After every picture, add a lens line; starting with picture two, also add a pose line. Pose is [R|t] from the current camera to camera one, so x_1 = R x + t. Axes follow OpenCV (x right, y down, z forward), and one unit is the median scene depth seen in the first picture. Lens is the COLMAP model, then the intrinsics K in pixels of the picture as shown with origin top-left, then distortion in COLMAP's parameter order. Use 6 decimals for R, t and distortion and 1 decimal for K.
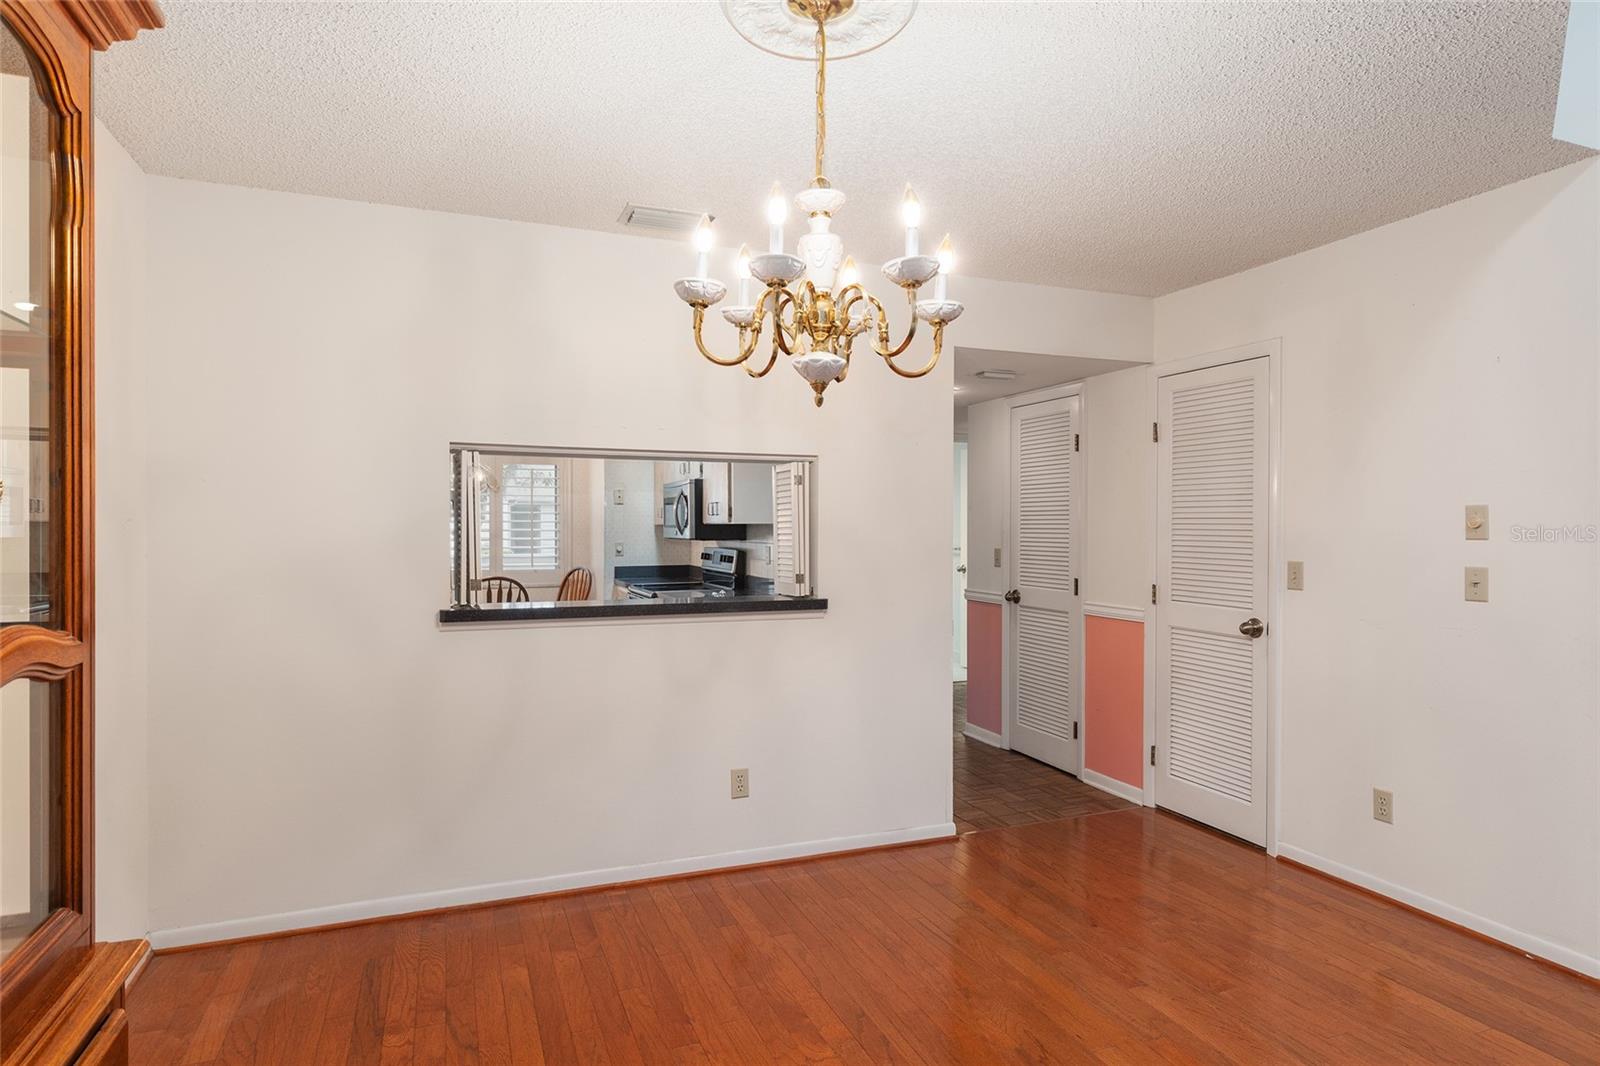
lens RADIAL K [[888.2, 0, 791.3], [0, 888.2, 526.7], [0, 0, 1]] dist [0.003819, 0.000005]
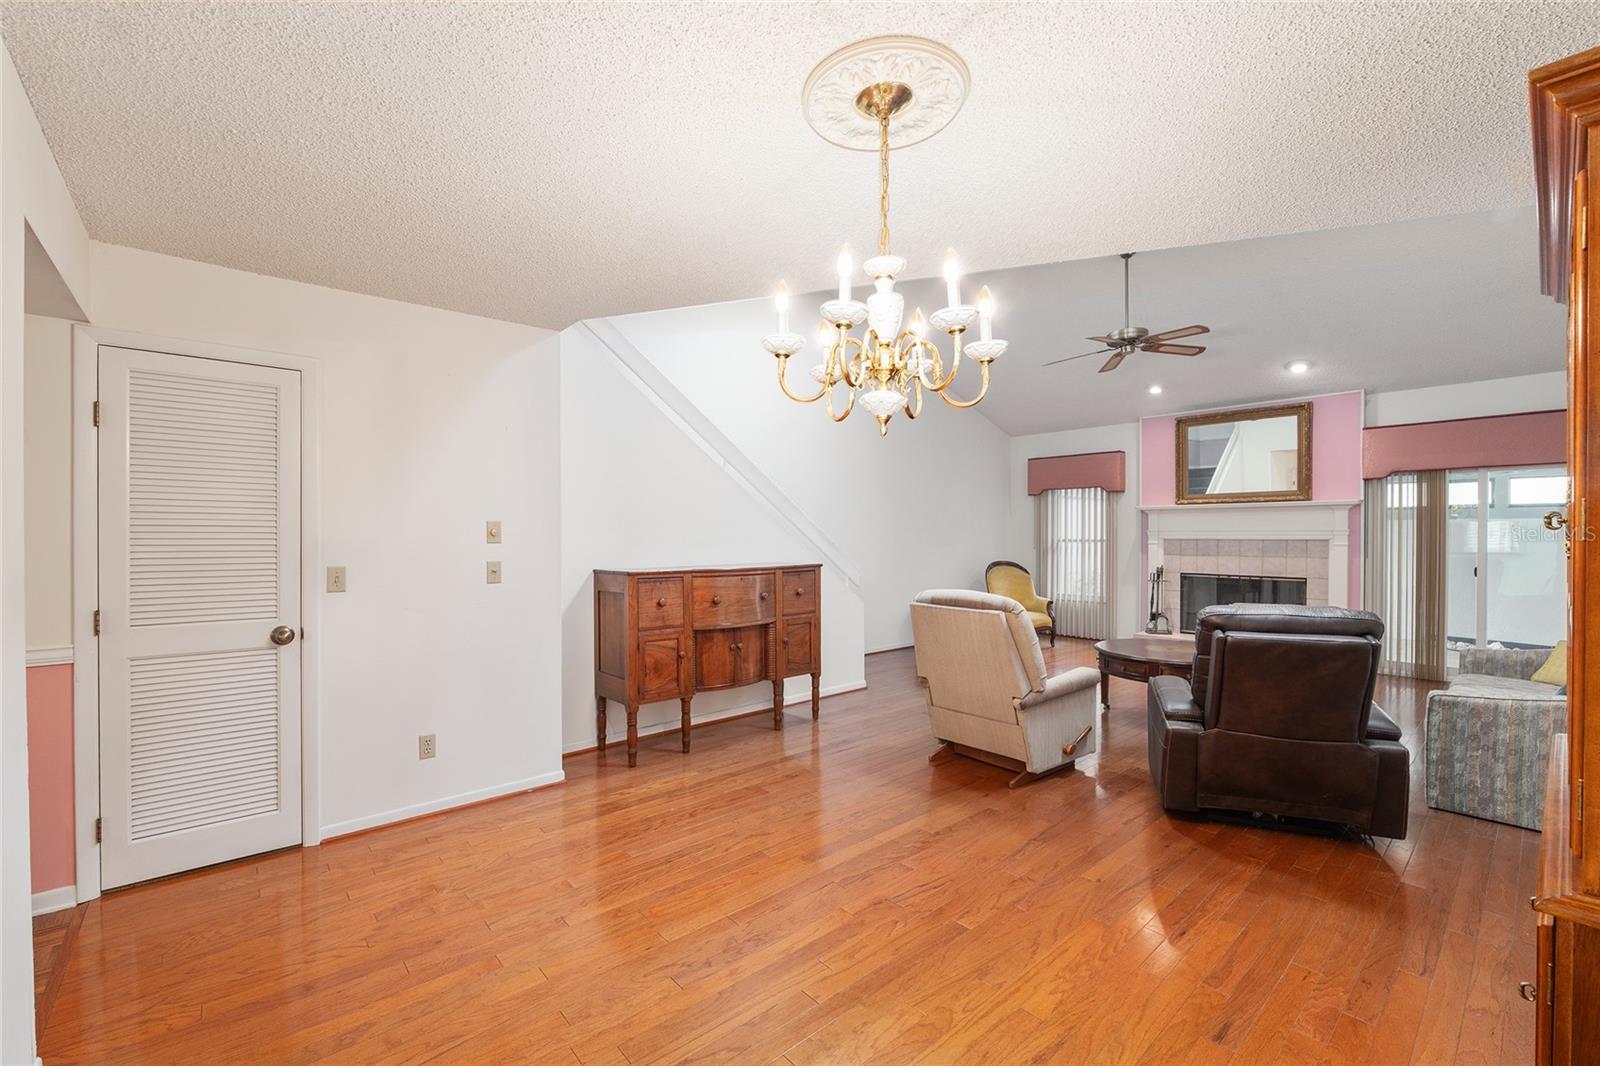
lens RADIAL K [[662.5, 0, 793.7], [0, 662.5, 539.9], [0, 0, 1]] dist [-0.011903, 0.001080]
pose [[-0.331433, -0.008938, 0.943436, -0.372219], [0.001516, 0.999949, 0.010005, -0.001572], [-0.943478, 0.004746, -0.331402, 0.690939]]
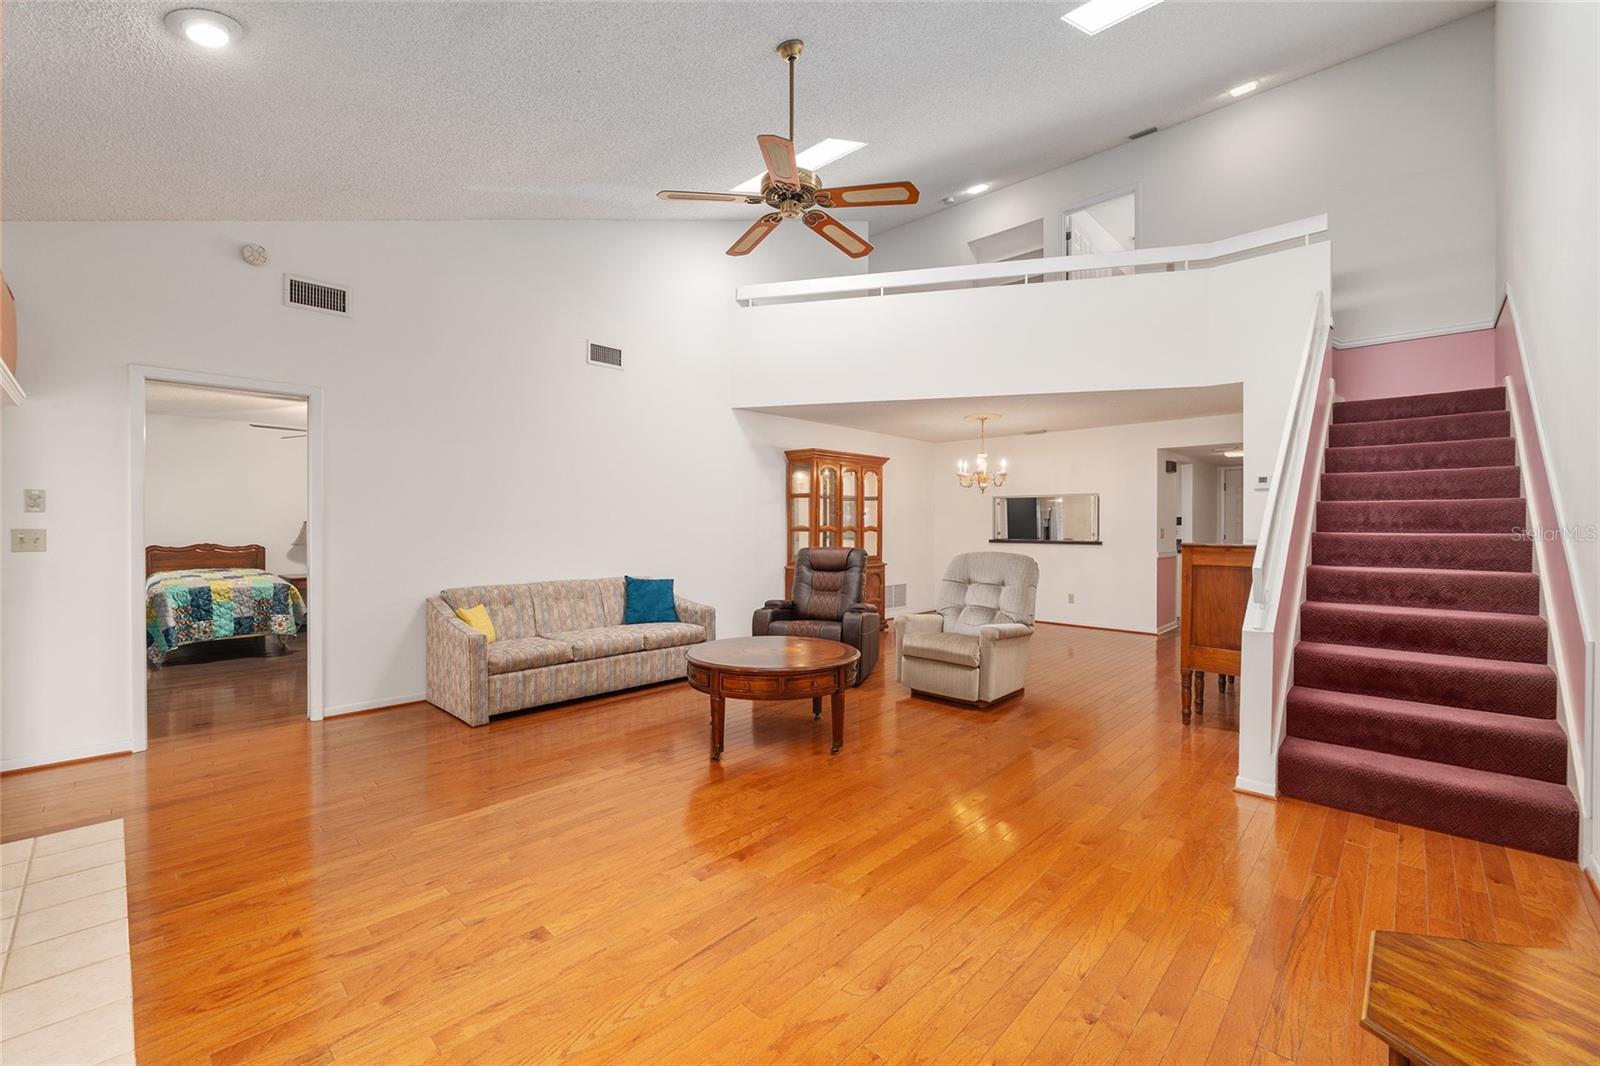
lens RADIAL K [[662.5, 0, 795.9], [0, 662.5, 529.2], [0, 0, 1]] dist [-0.011903, 0.001080]
pose [[0.425791, 0.005596, -0.904804, 1.523566], [-0.002429, 0.999984, 0.005042, 0.029625], [0.904818, 0.000051, 0.425798, -0.817618]]
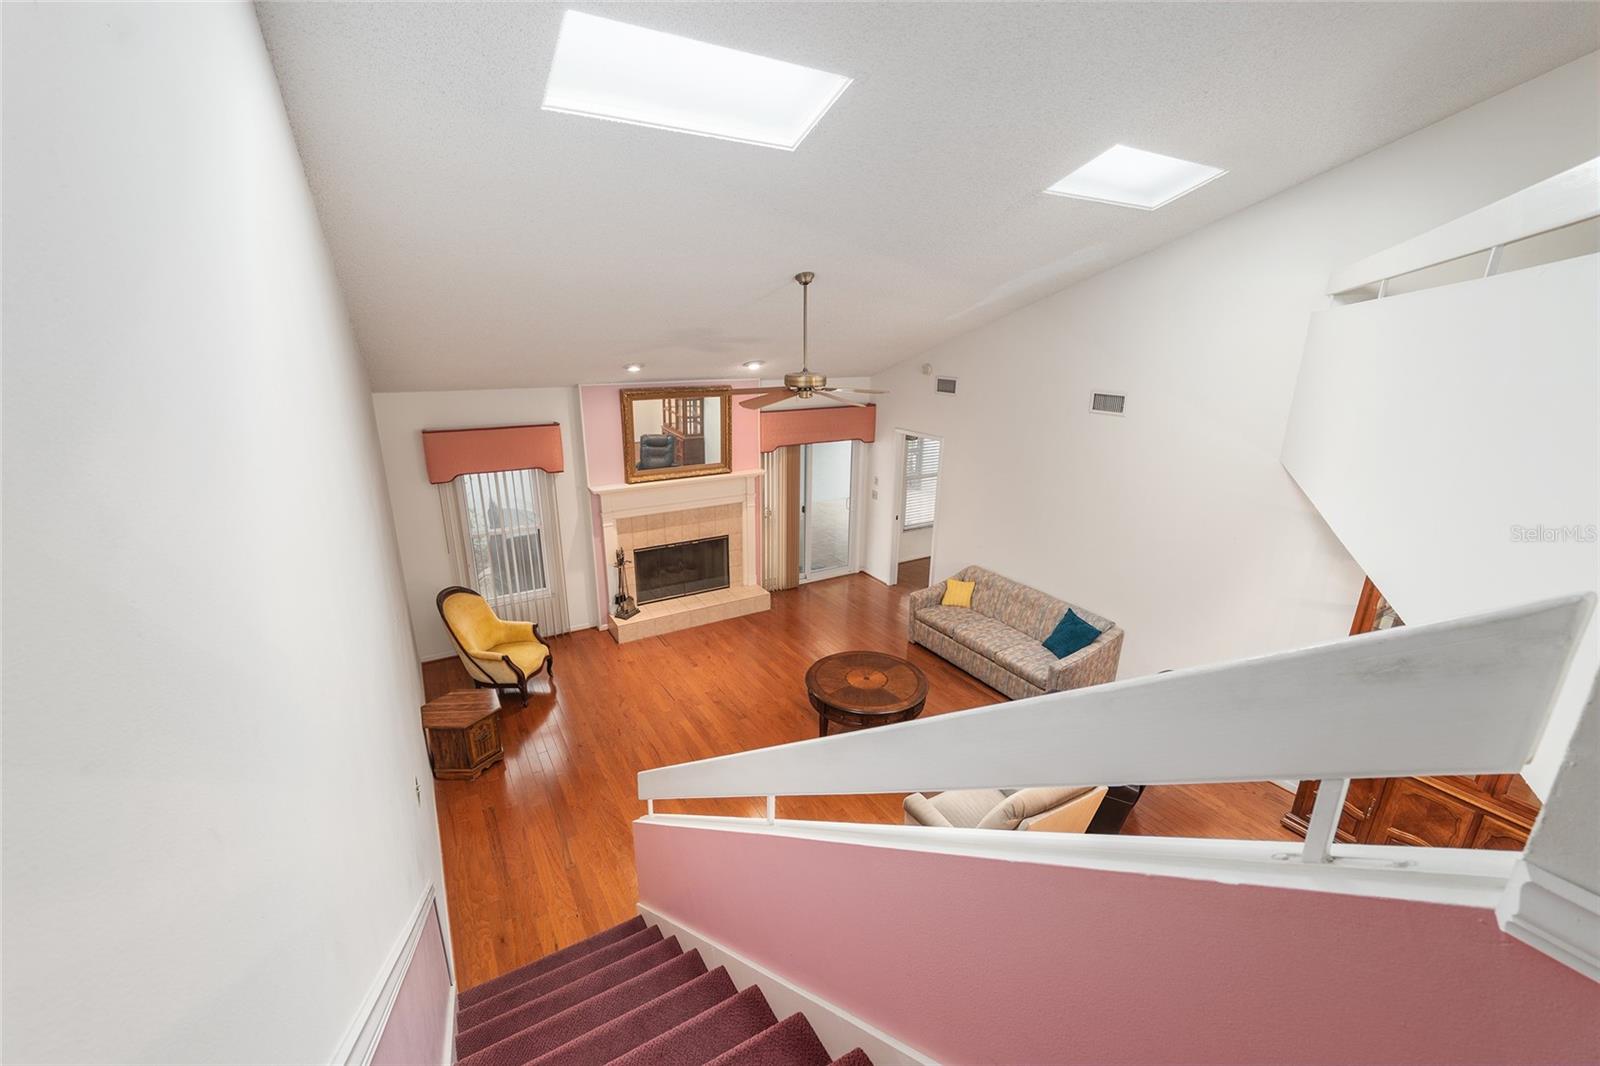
lens RADIAL K [[662.5, 0, 793.8], [0, 662.5, 545.1], [0, 0, 1]] dist [-0.011903, 0.001080]
pose [[-0.987907, 0.039889, -0.149830, 0.946278], [-0.008413, 0.951127, 0.308686, -0.504123], [0.154820, 0.306213, -0.939289, 0.843749]]
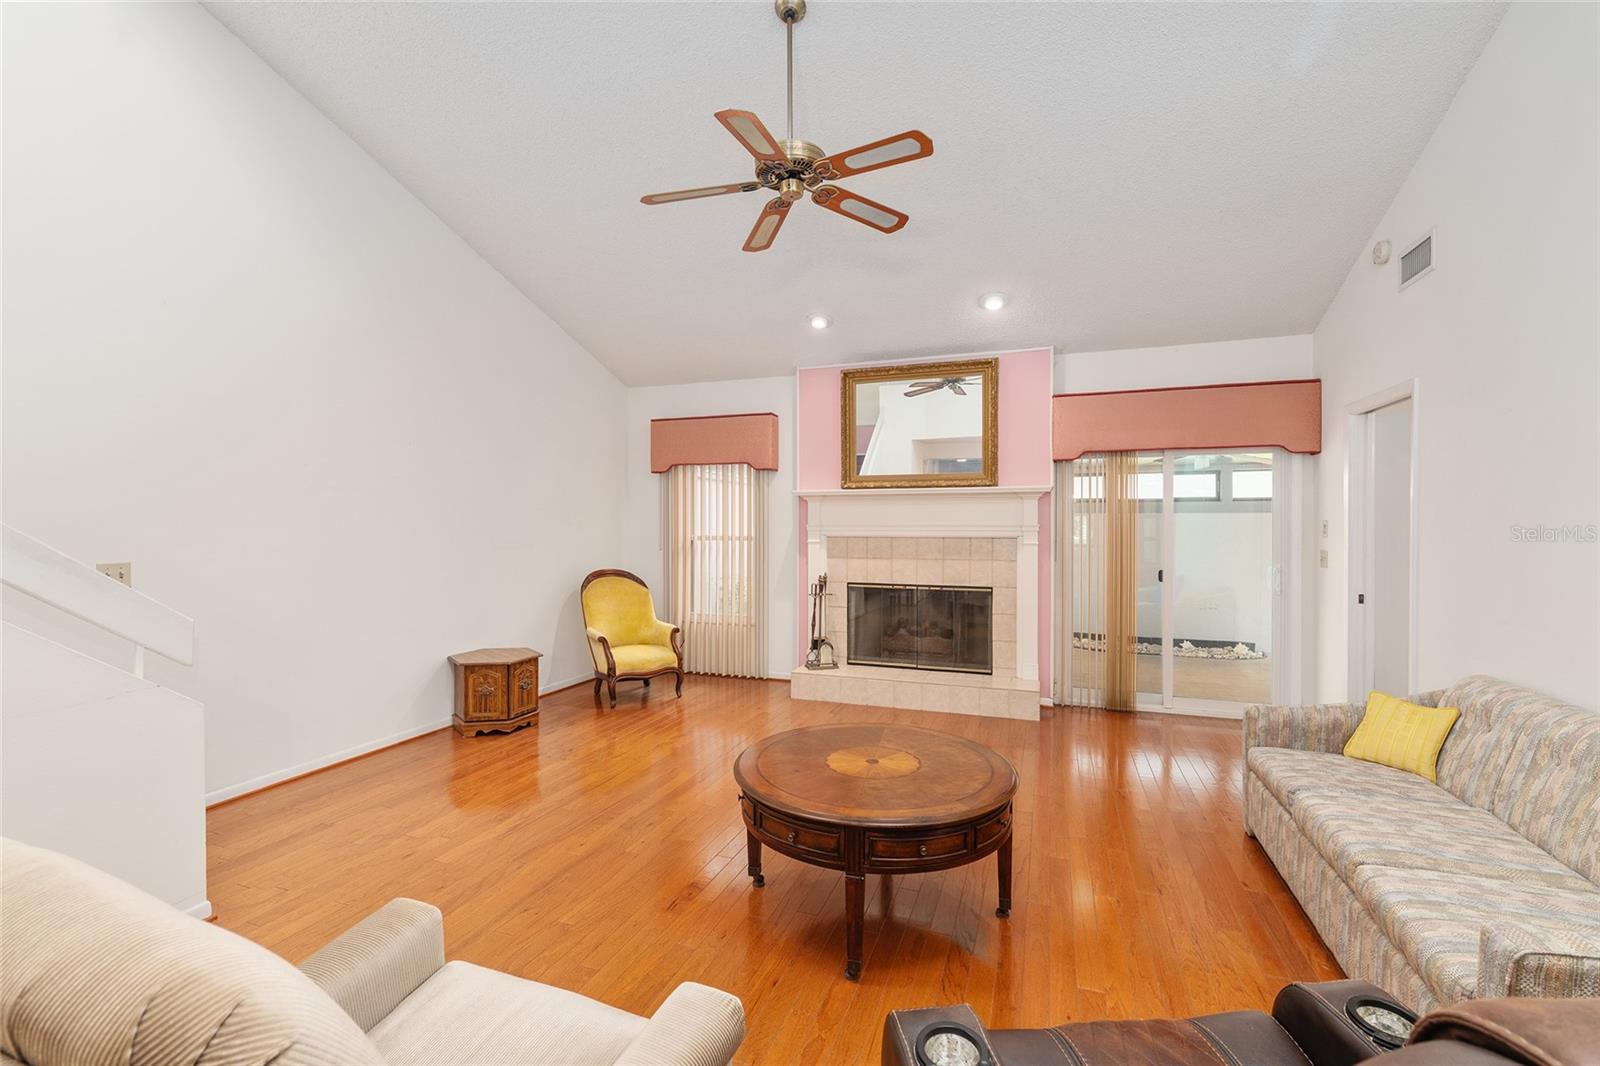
lens RADIAL K [[684.5, 0, 793.0], [0, 684.5, 530.2], [0, 0, 1]] dist [-0.007425, -0.001109]
pose [[-0.742748, -0.005444, 0.669549, 0.195828], [0.000175, 0.999965, 0.008325, -0.008706], [-0.669571, 0.006300, -0.742721, 0.132849]]
